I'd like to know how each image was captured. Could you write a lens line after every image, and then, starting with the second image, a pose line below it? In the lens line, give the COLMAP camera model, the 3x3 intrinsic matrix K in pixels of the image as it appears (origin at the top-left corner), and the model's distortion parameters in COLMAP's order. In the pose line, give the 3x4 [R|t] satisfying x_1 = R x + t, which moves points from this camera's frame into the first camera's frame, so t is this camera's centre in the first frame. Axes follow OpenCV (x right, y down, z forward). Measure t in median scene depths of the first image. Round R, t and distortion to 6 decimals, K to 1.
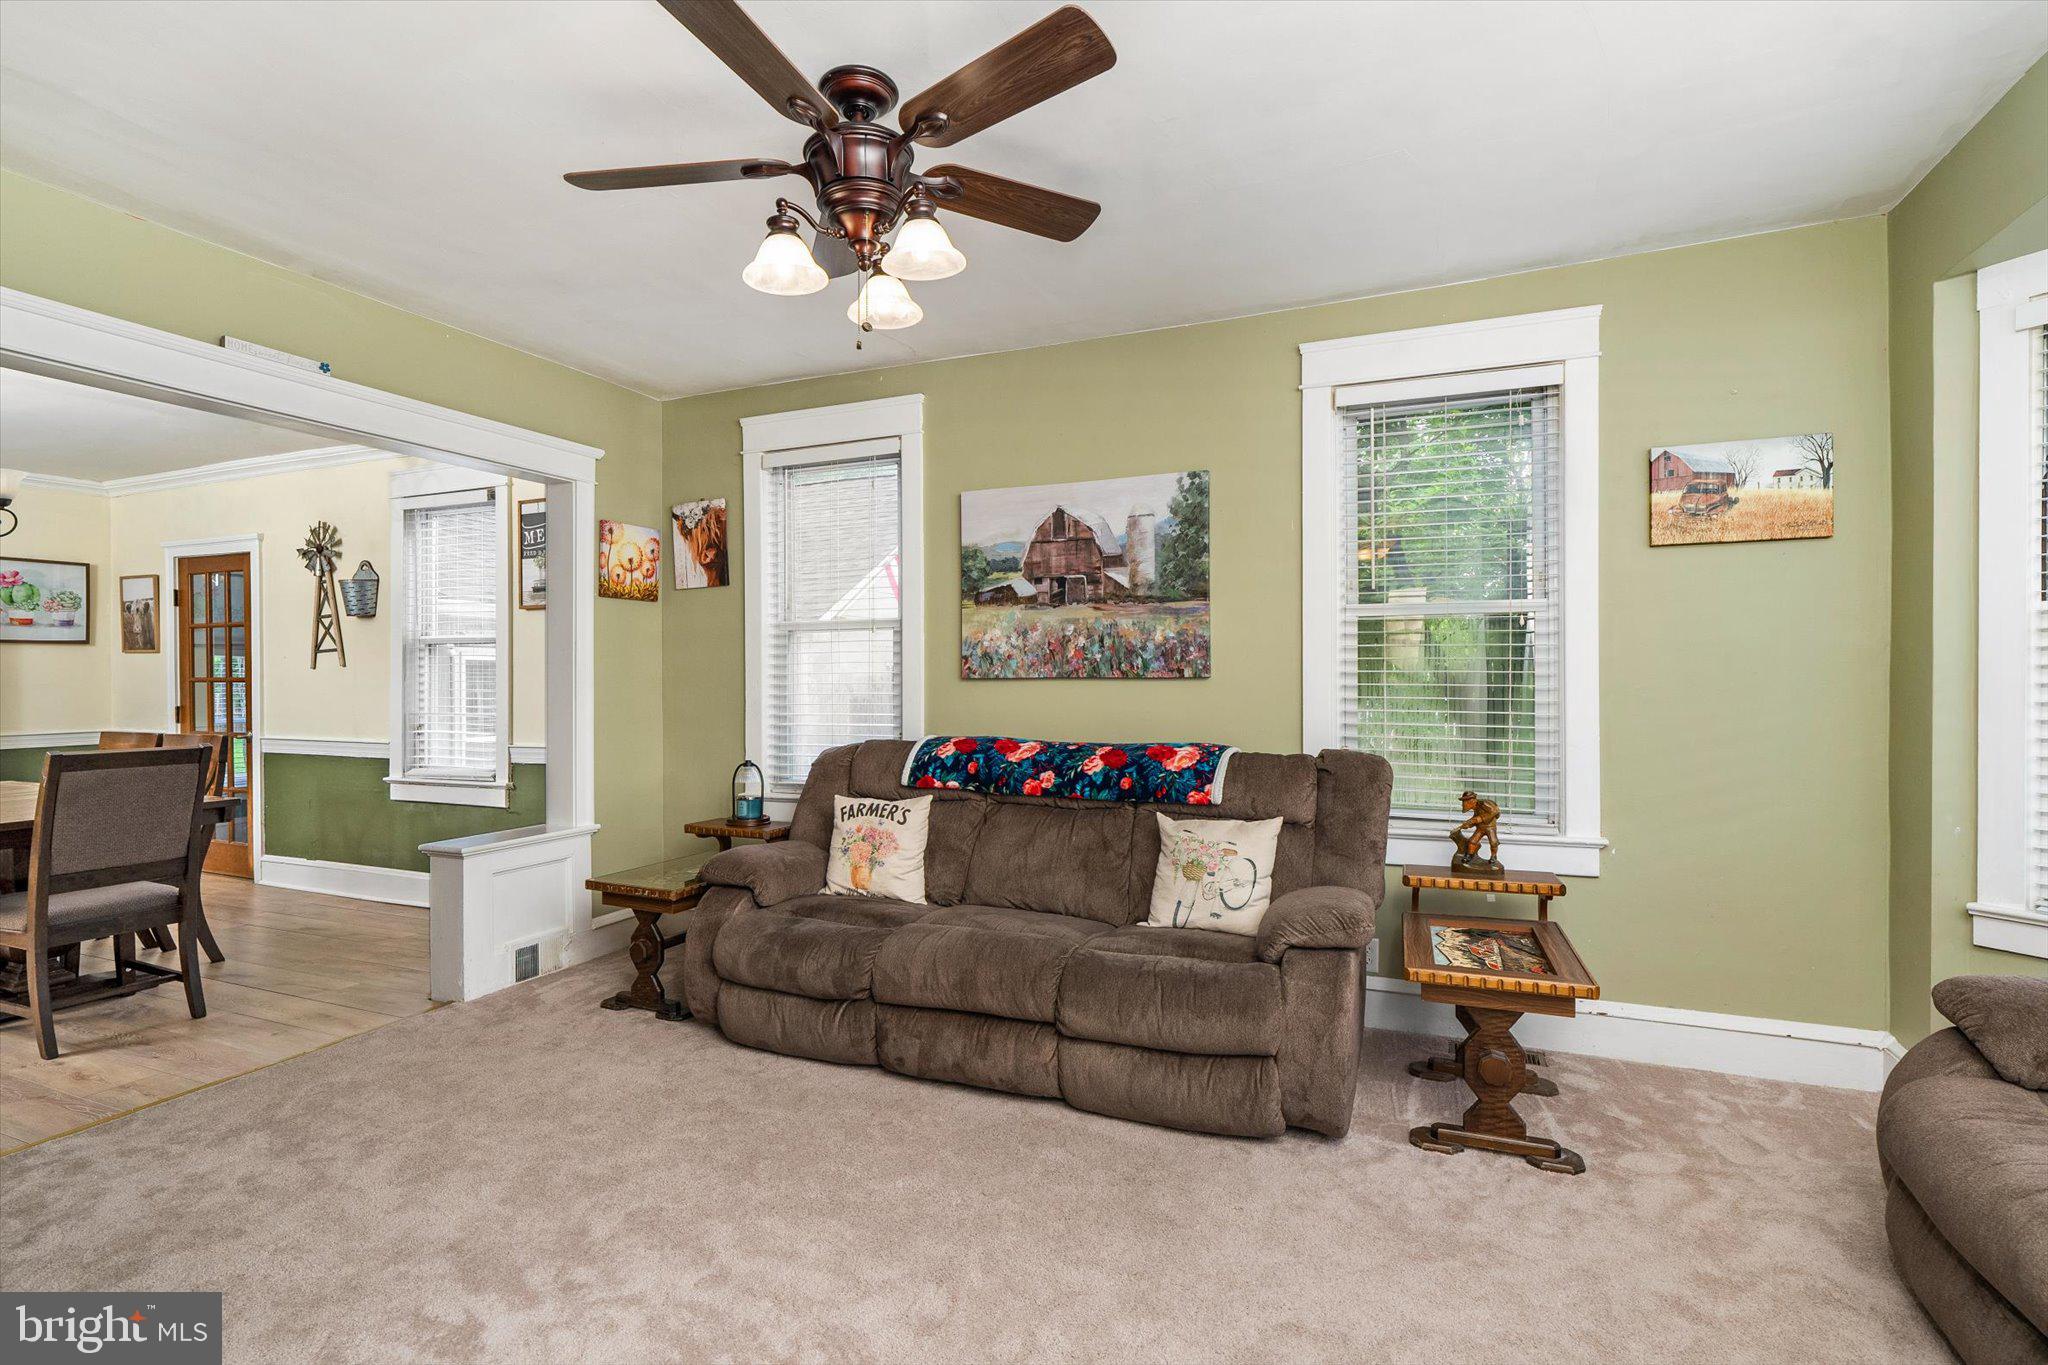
lens RADIAL K [[953.8, 0, 1017.4], [0, 953.8, 682.5], [0, 0, 1]] dist [0.001811, 0.001568]
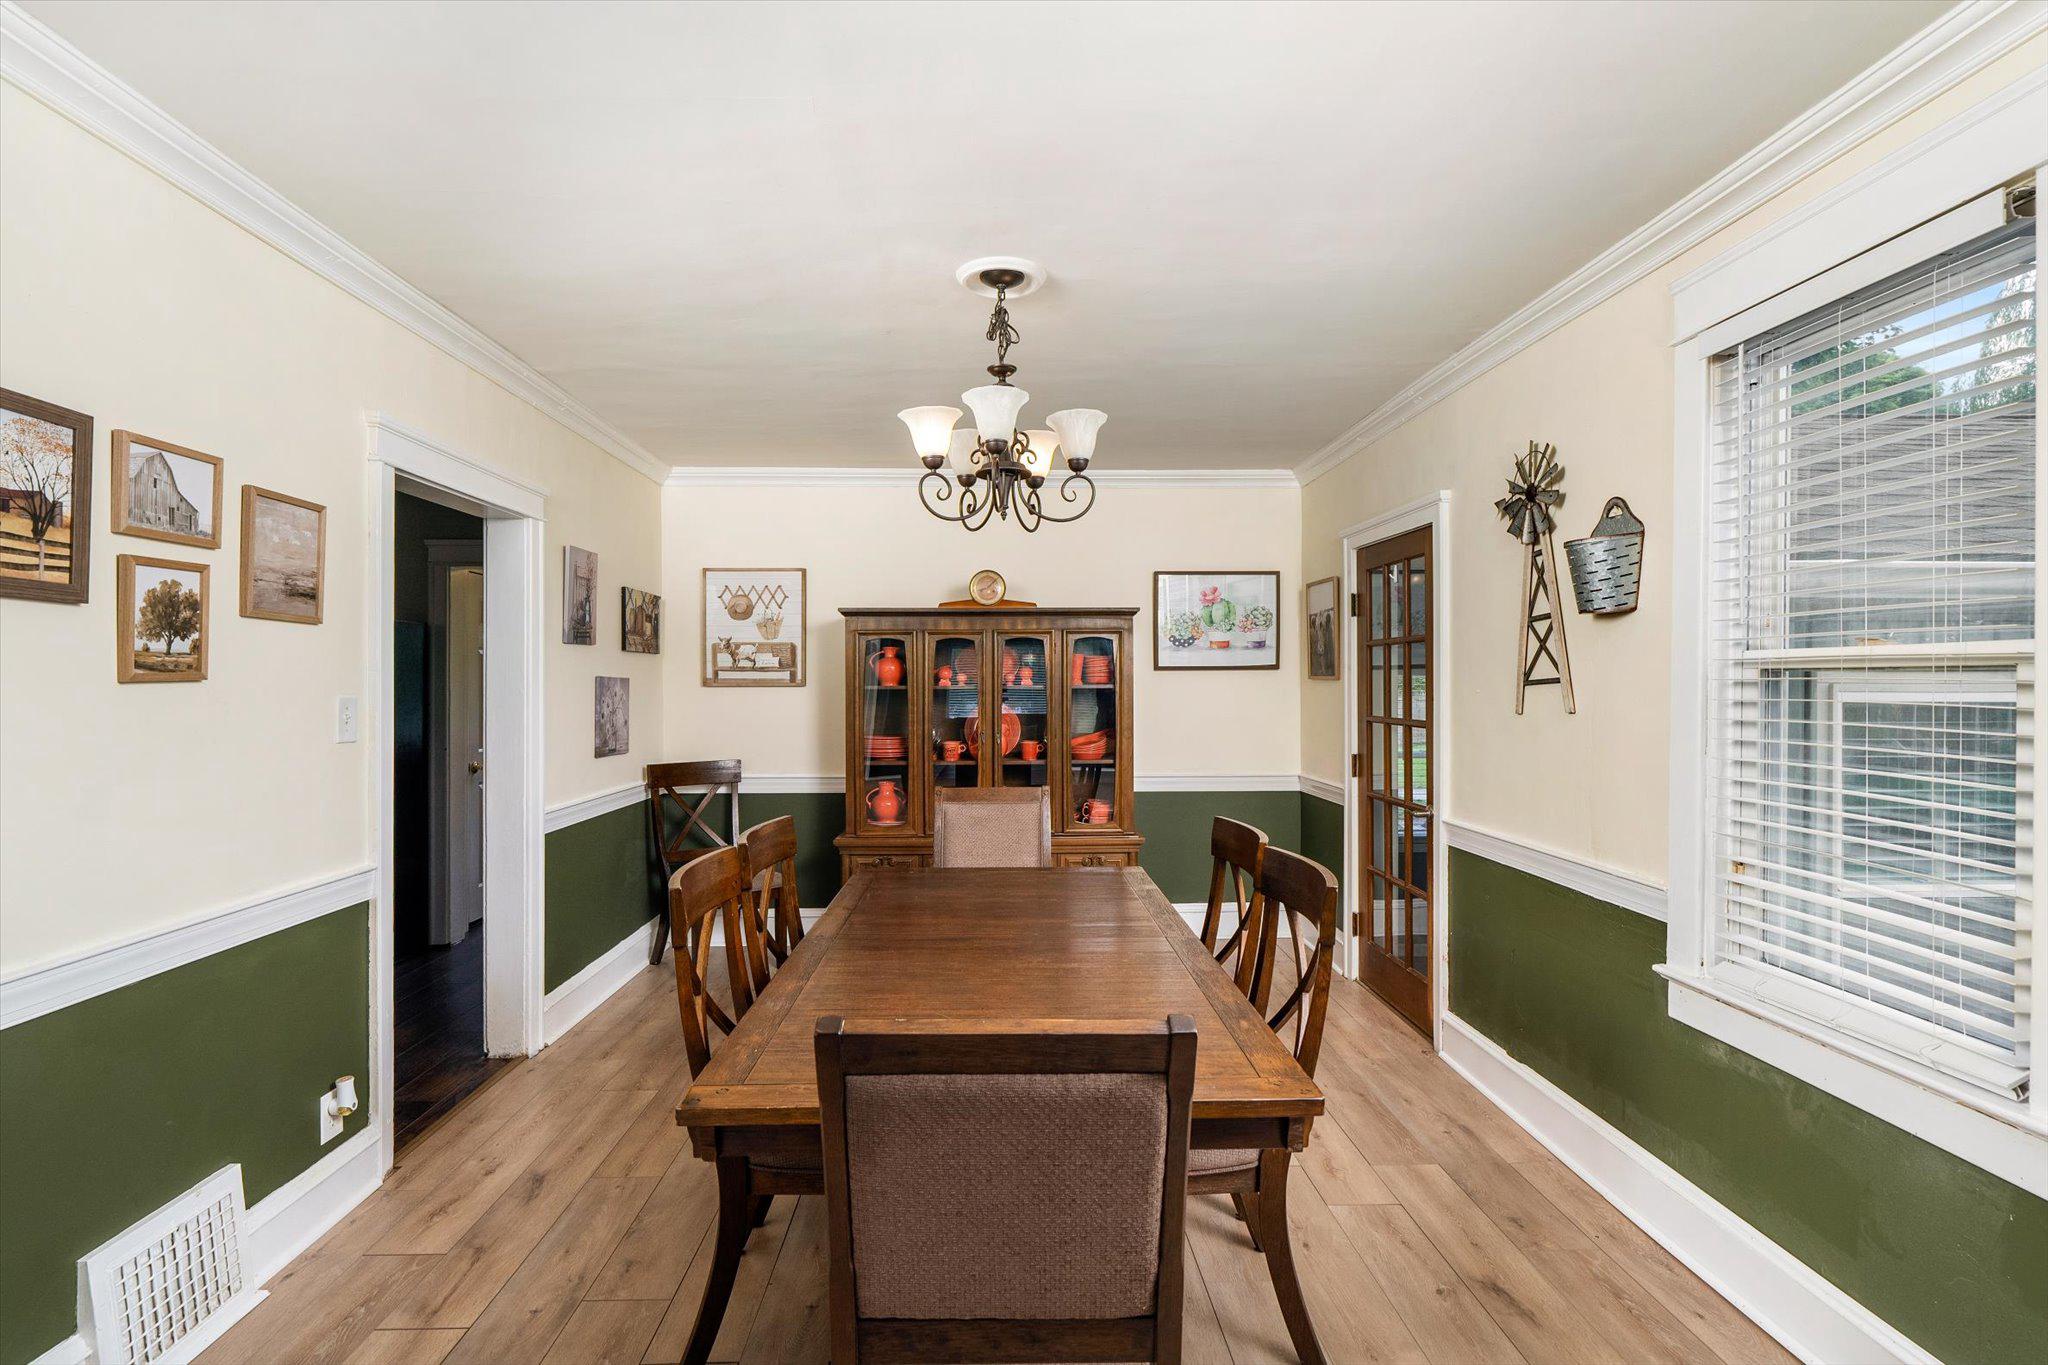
lens RADIAL K [[953.8, 0, 1017.1], [0, 953.8, 680.8], [0, 0, 1]] dist [0.001811, 0.001568]
pose [[0.420283, 0.001911, -0.907391, -0.345020], [-0.006566, 0.999978, -0.000935, -0.029893], [0.907369, 0.006351, 0.420286, 0.485433]]
